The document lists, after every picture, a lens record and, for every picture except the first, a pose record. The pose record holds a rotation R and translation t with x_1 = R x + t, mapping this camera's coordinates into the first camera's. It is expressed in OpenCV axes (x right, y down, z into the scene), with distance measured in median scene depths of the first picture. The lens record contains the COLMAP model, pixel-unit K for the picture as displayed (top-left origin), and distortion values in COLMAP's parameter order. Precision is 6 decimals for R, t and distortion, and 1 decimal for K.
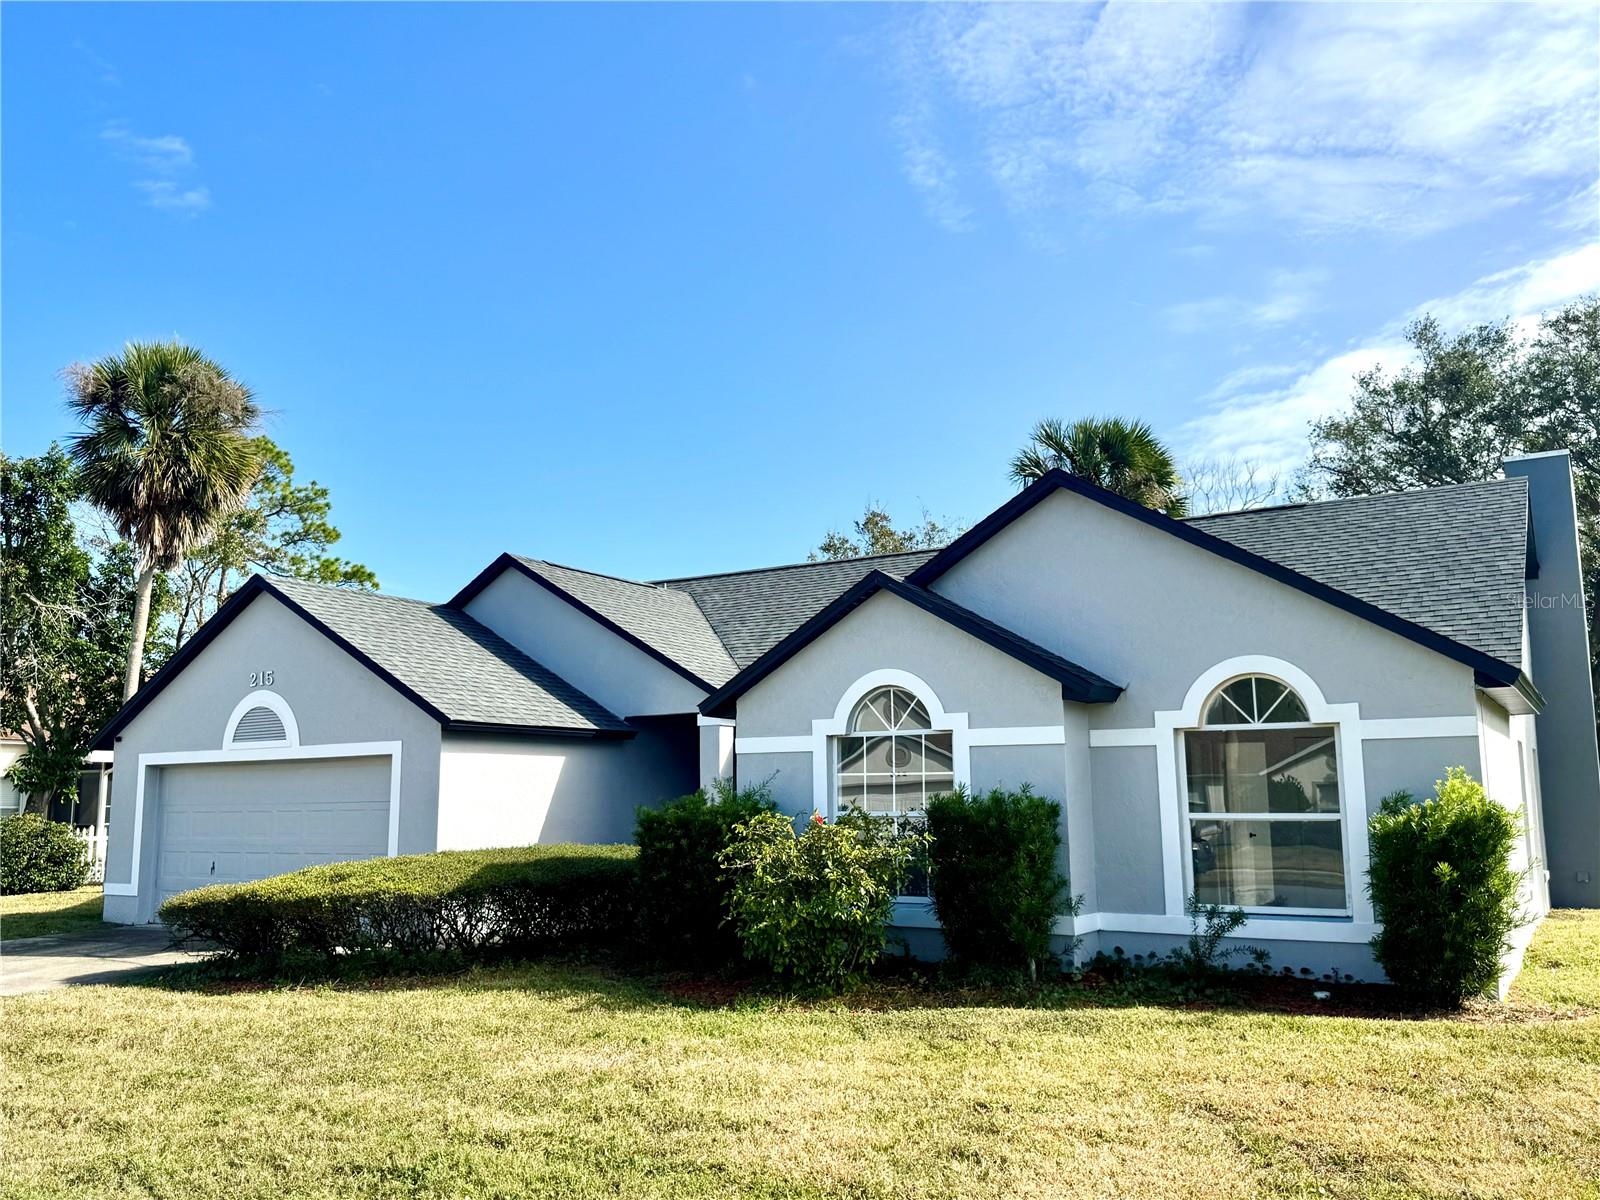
lens RADIAL K [[1377.2, 0, 790.8], [0, 1377.2, 606.1], [0, 0, 1]] dist [0.118881, -0.200033]
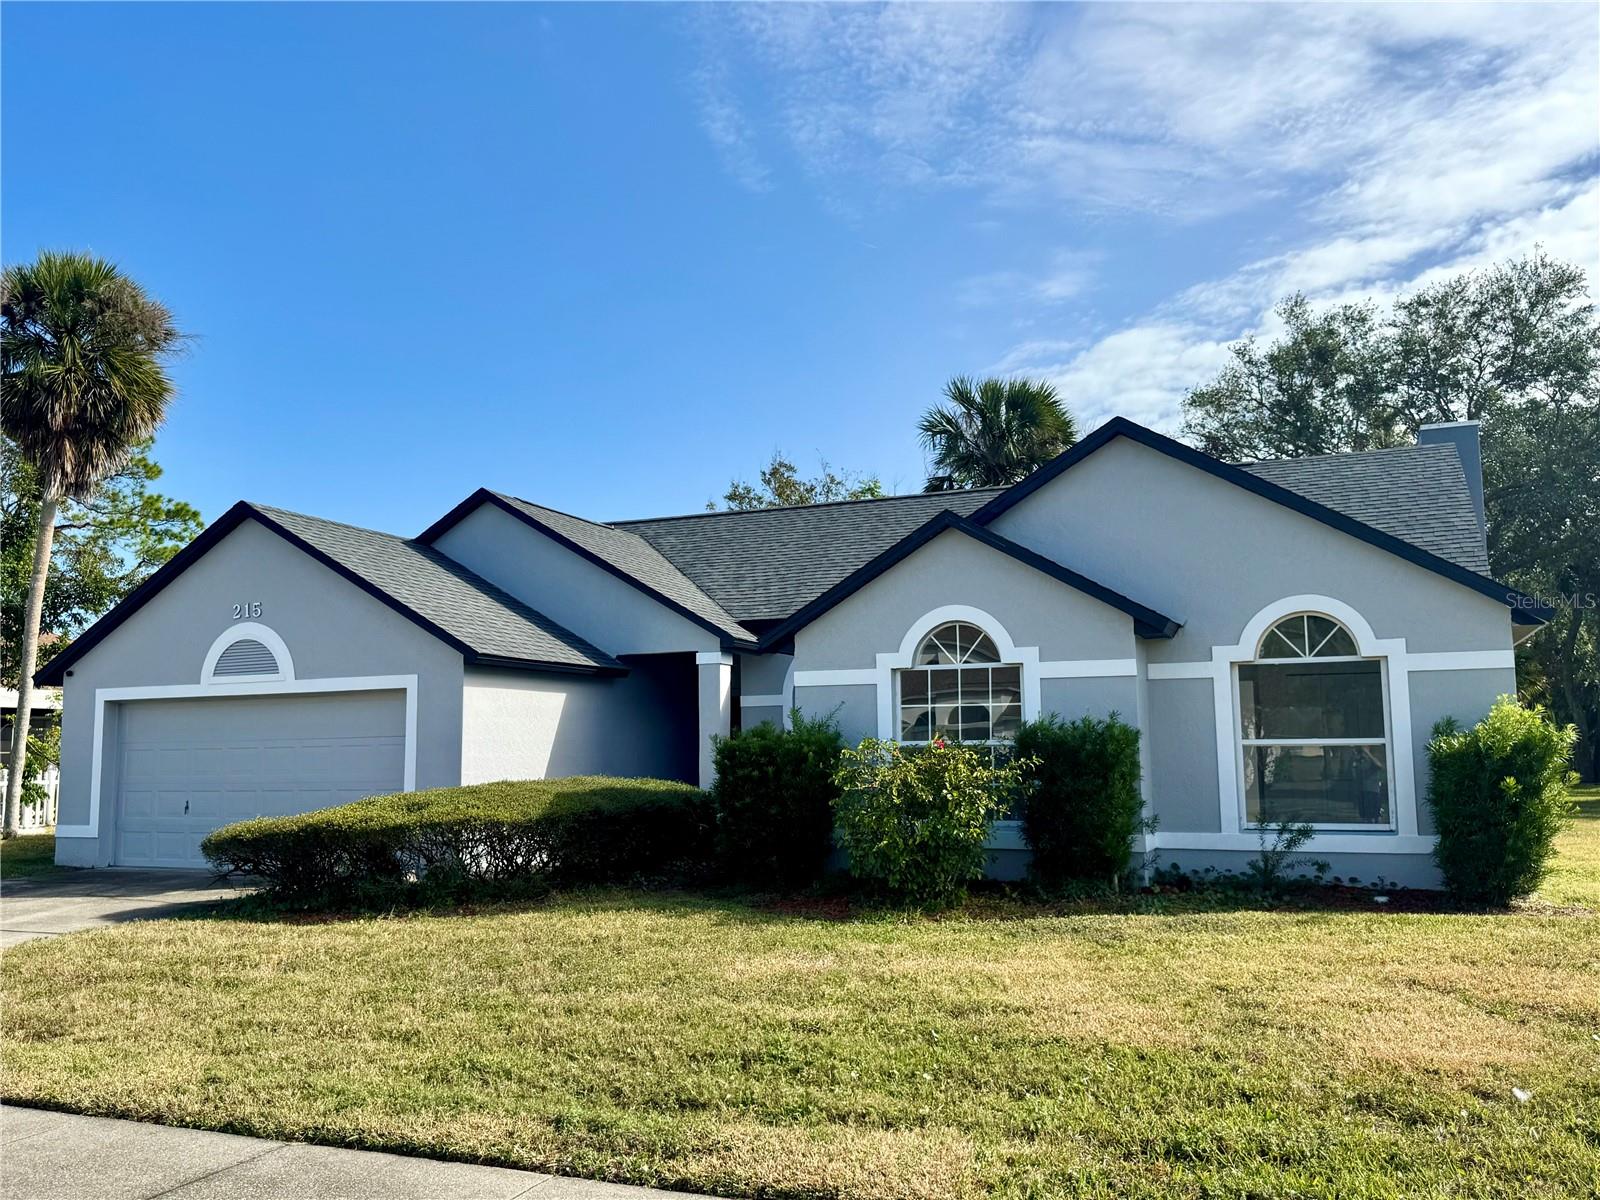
lens RADIAL K [[1369.6, 0, 800.0], [0, 1369.6, 600.0], [0, 0, 1]] dist [0.120745, -0.215268]
pose [[0.987222, 0.015107, 0.158636, -0.113003], [-0.019374, 0.999490, 0.025384, 0.009458], [-0.158171, -0.028133, 0.987011, -0.004287]]
